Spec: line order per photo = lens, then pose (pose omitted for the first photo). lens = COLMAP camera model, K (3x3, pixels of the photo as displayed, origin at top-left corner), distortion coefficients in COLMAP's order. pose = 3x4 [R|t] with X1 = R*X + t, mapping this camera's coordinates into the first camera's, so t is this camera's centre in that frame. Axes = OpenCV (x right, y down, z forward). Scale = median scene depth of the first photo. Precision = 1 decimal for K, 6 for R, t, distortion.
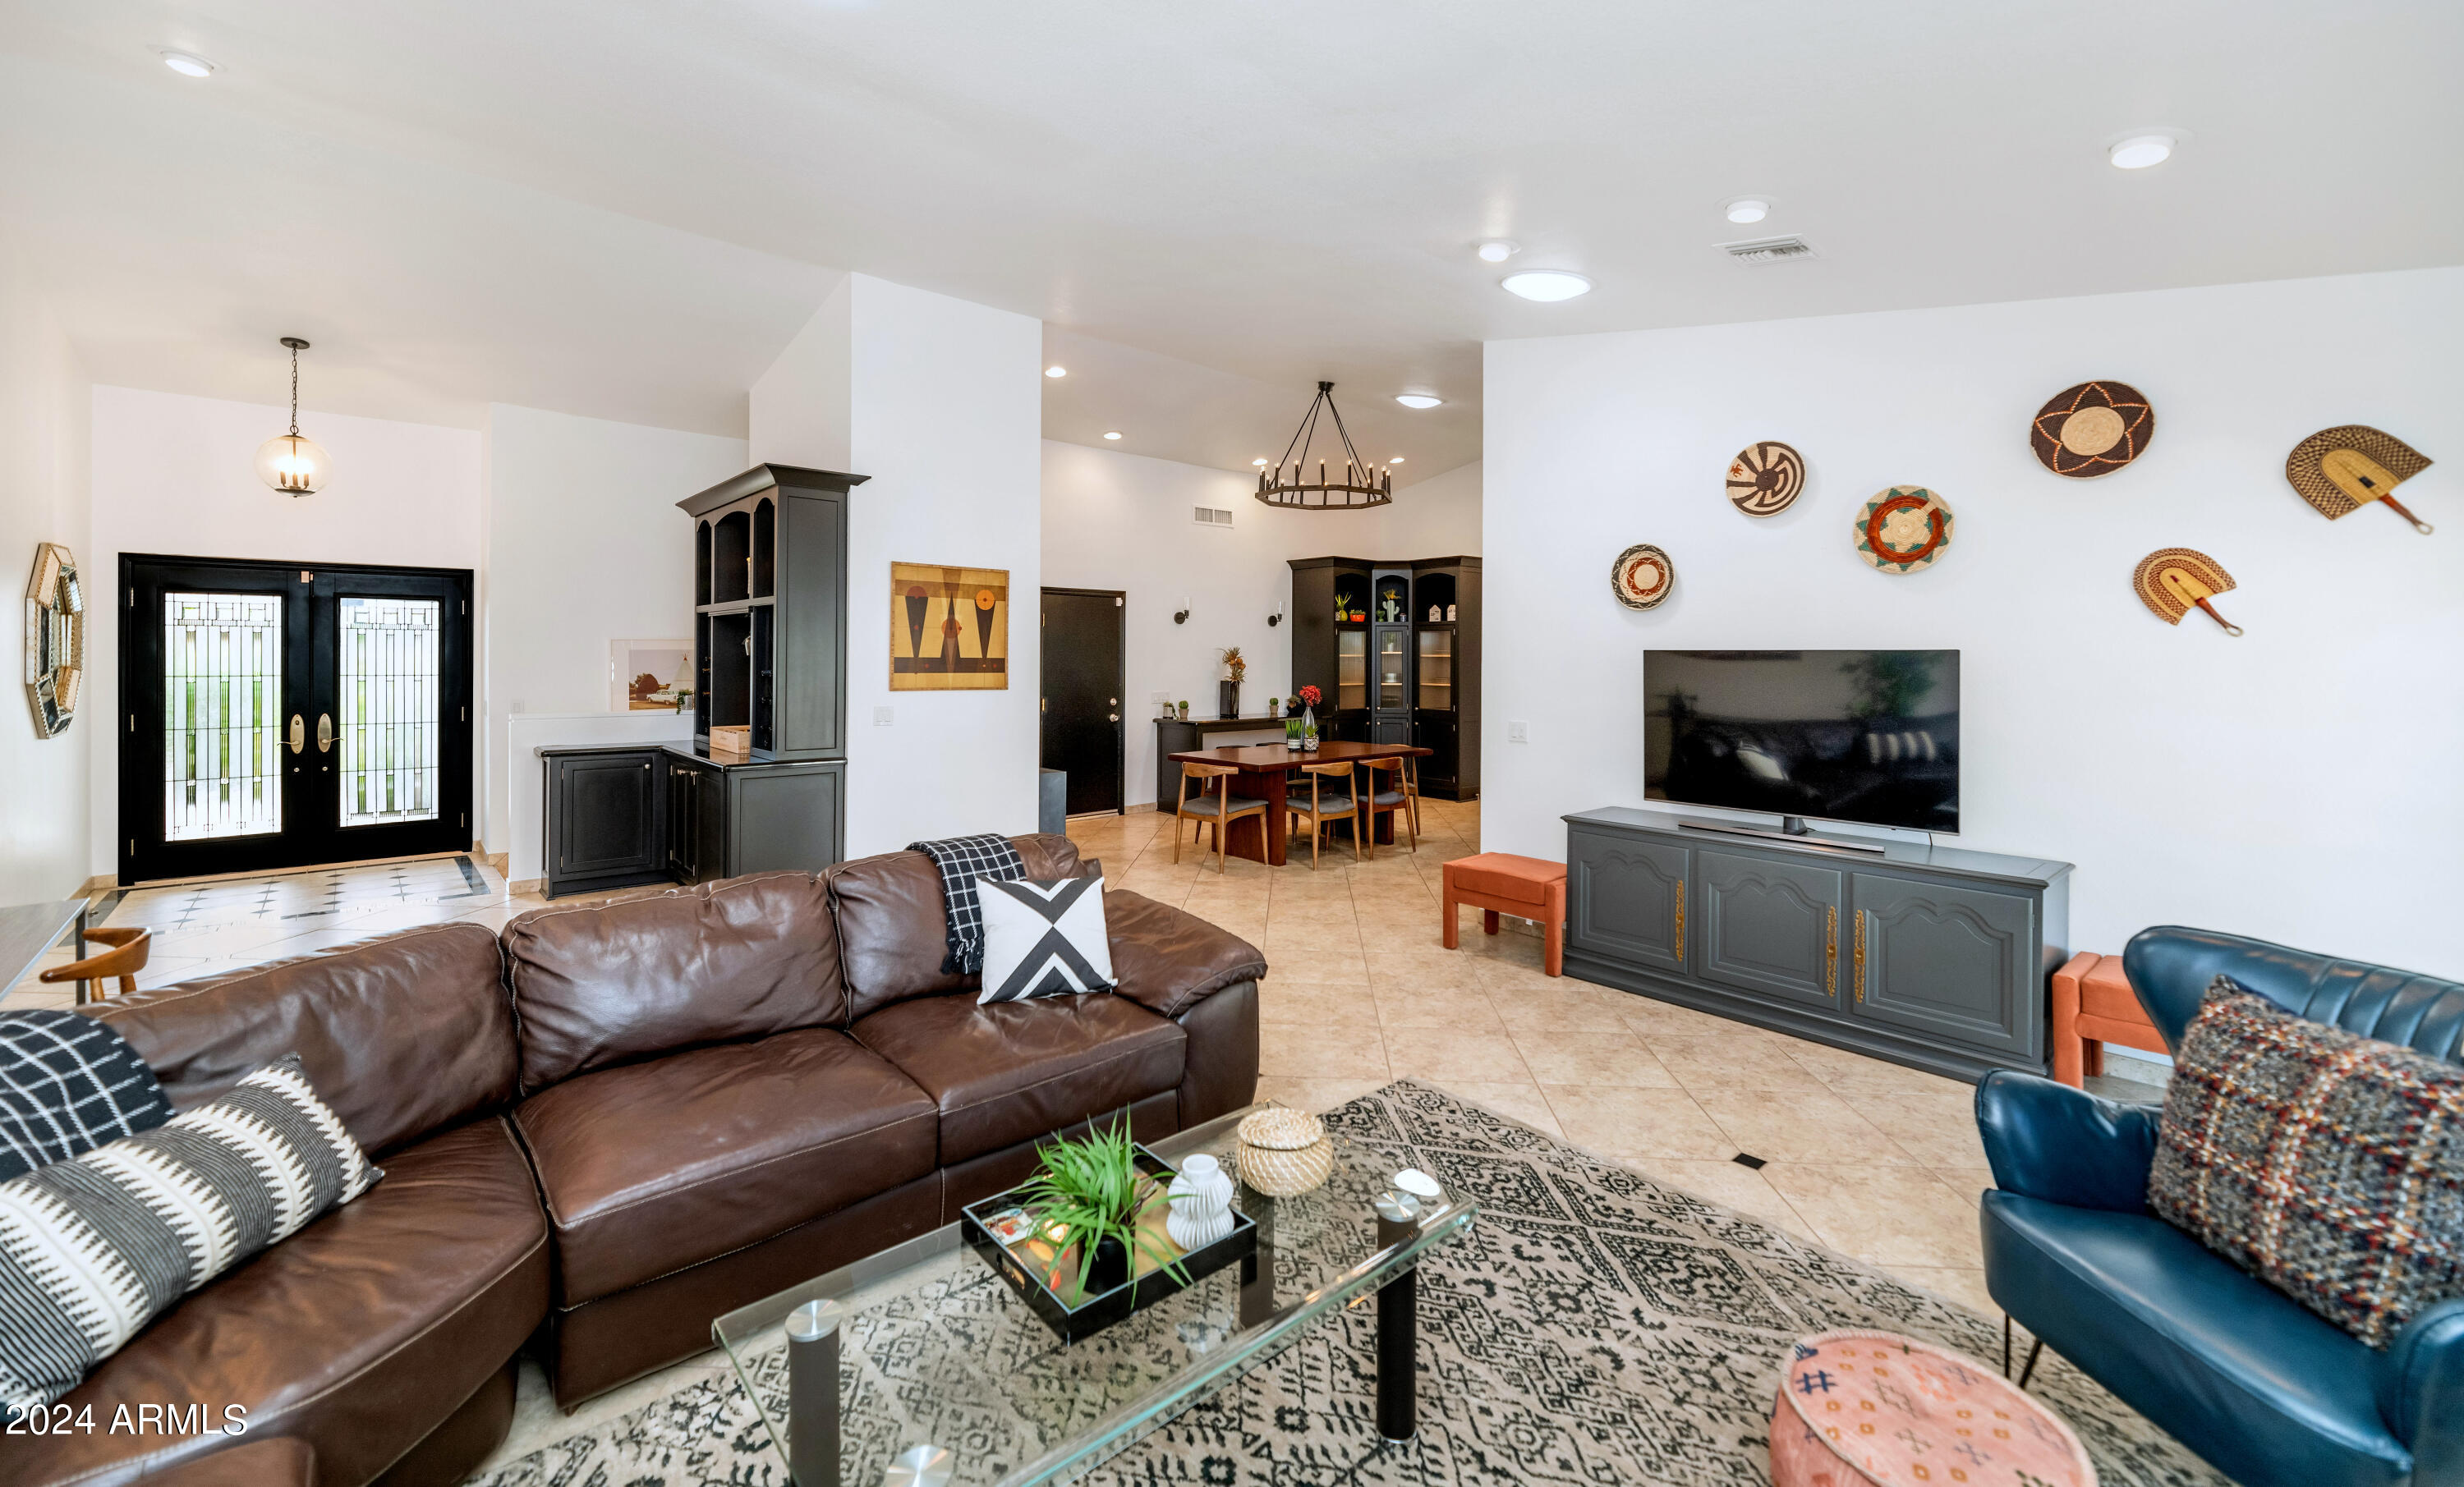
lens RADIAL K [[1001.7, 0, 1231.8], [0, 1001.7, 665.6], [0, 0, 1]] dist [0.000001, -0.000003]
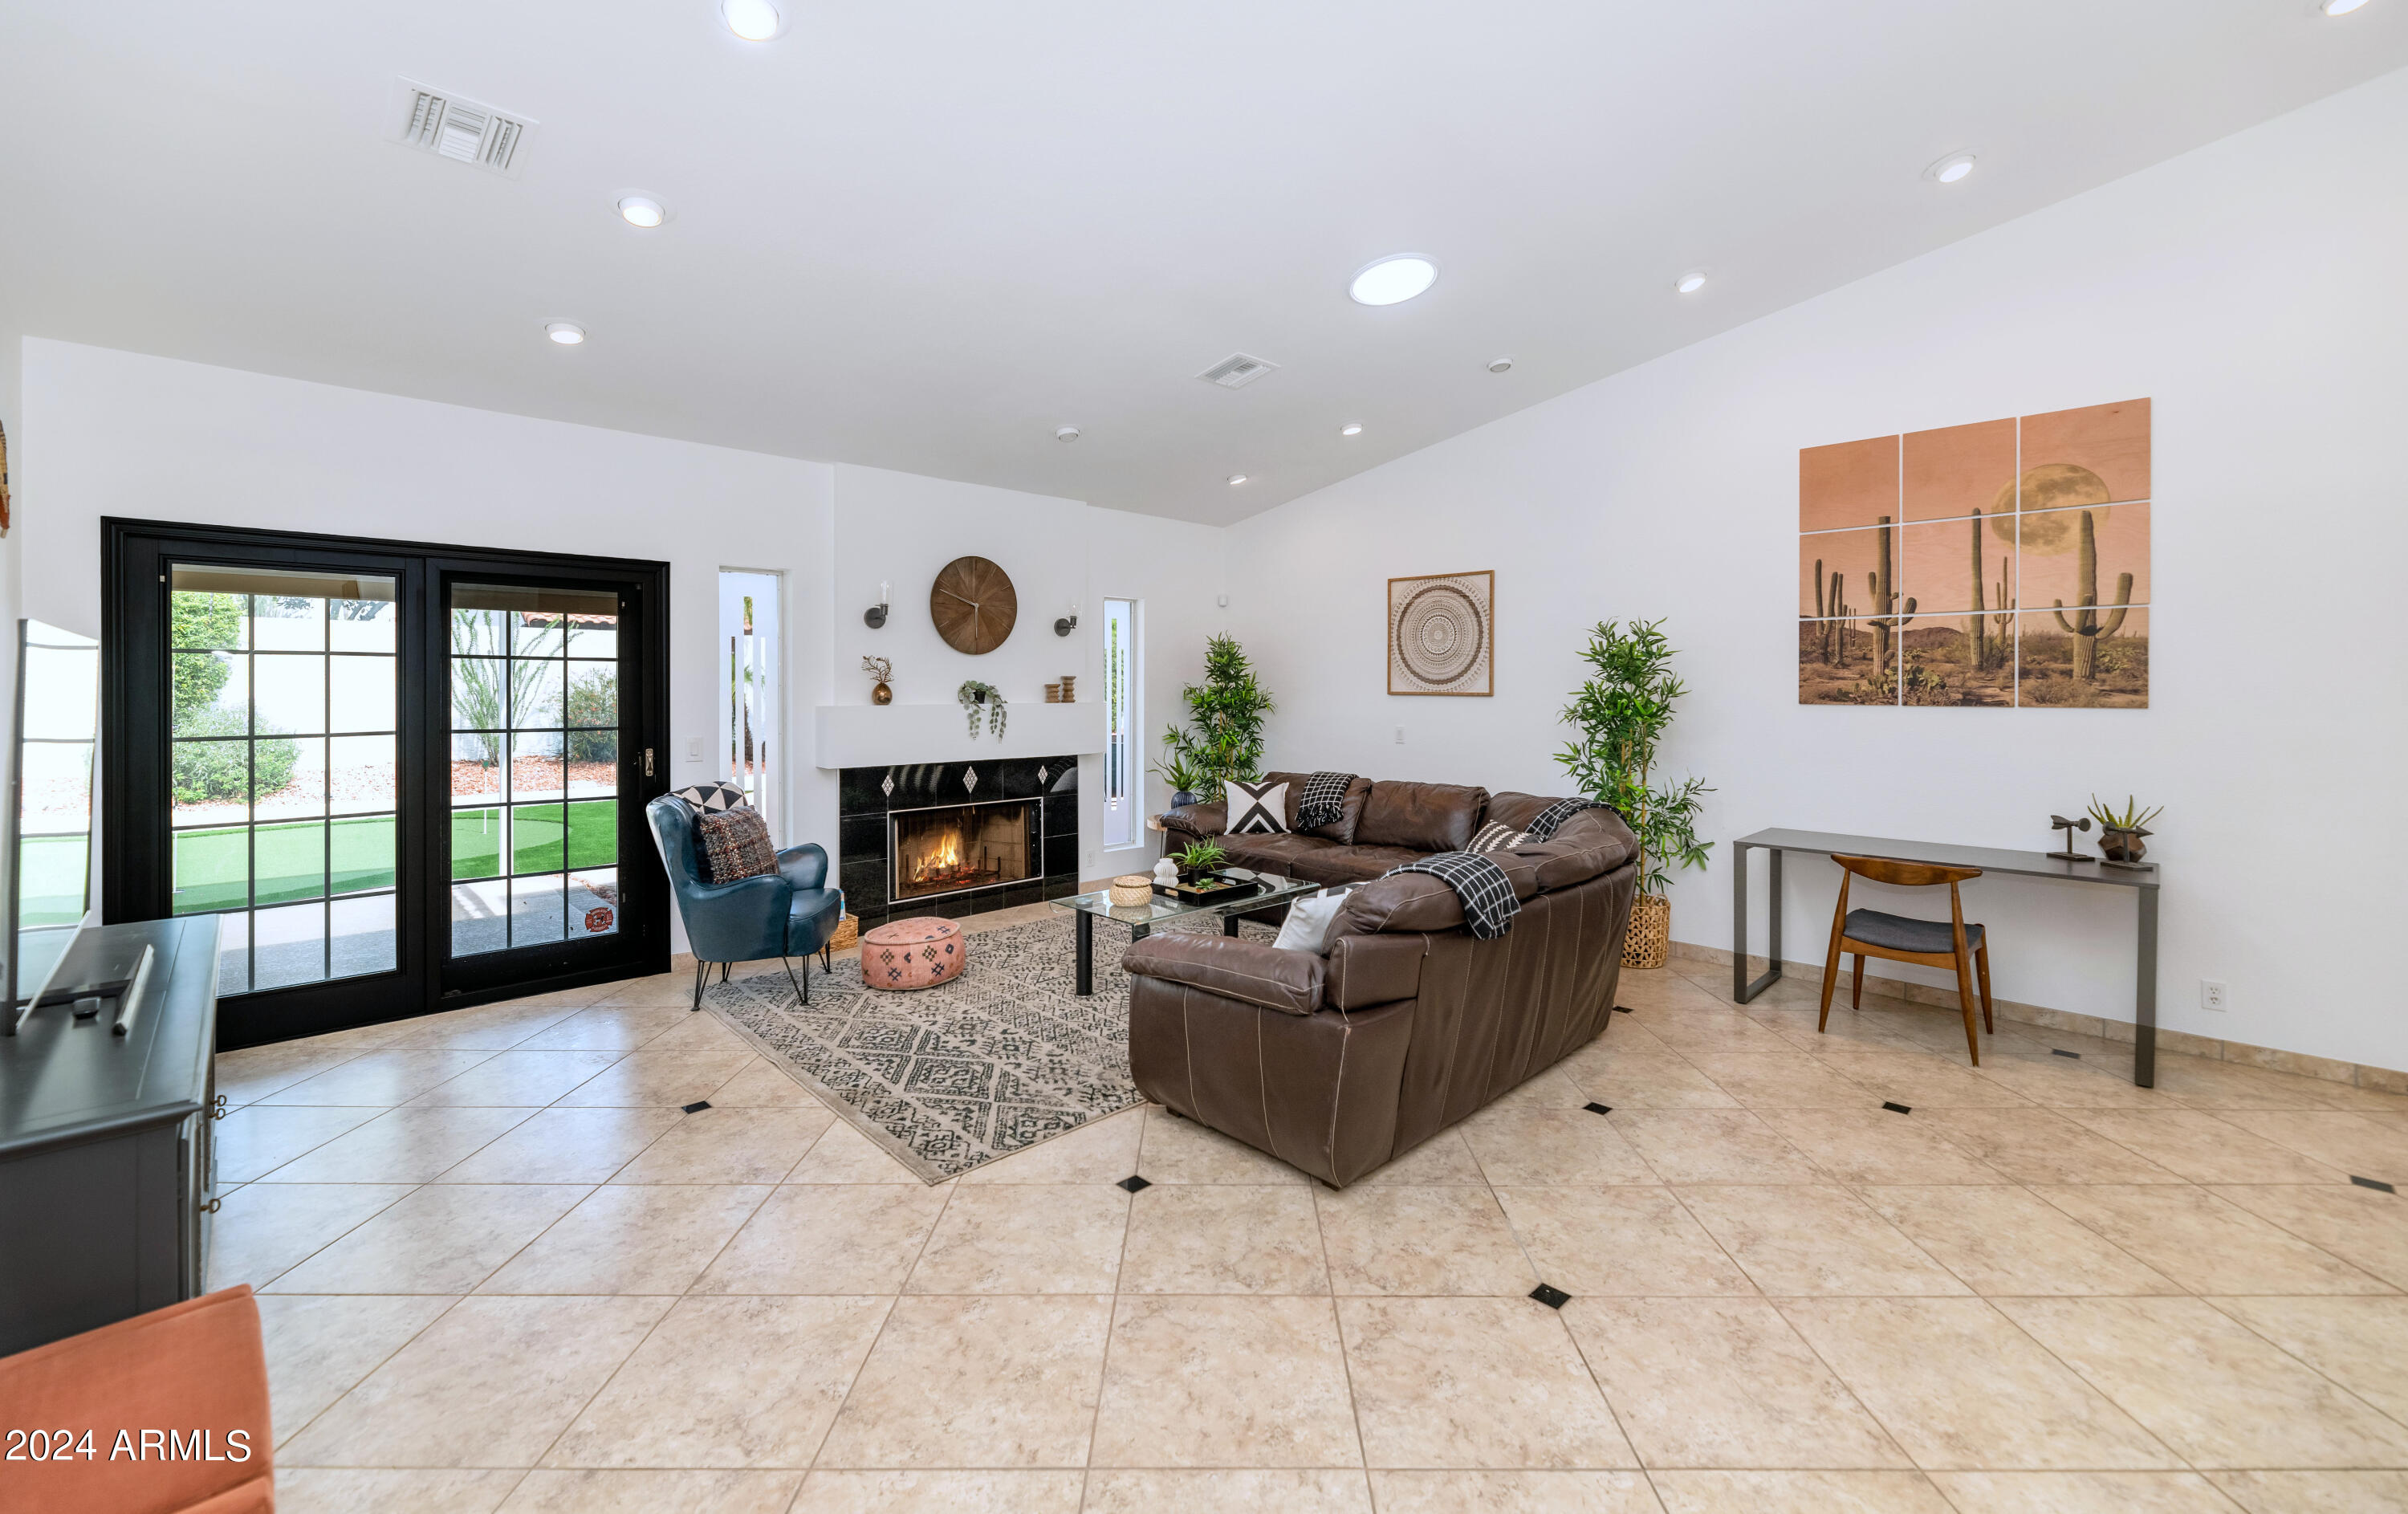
lens RADIAL K [[979.8, 0, 1205.7], [0, 979.8, 690.4], [0, 0, 1]] dist [0.000109, 0.000006]
pose [[-0.998093, -0.004603, -0.061554, 0.014535], [-0.004967, 0.999971, 0.005754, 0.016762], [0.061526, 0.006049, -0.998087, 2.291552]]
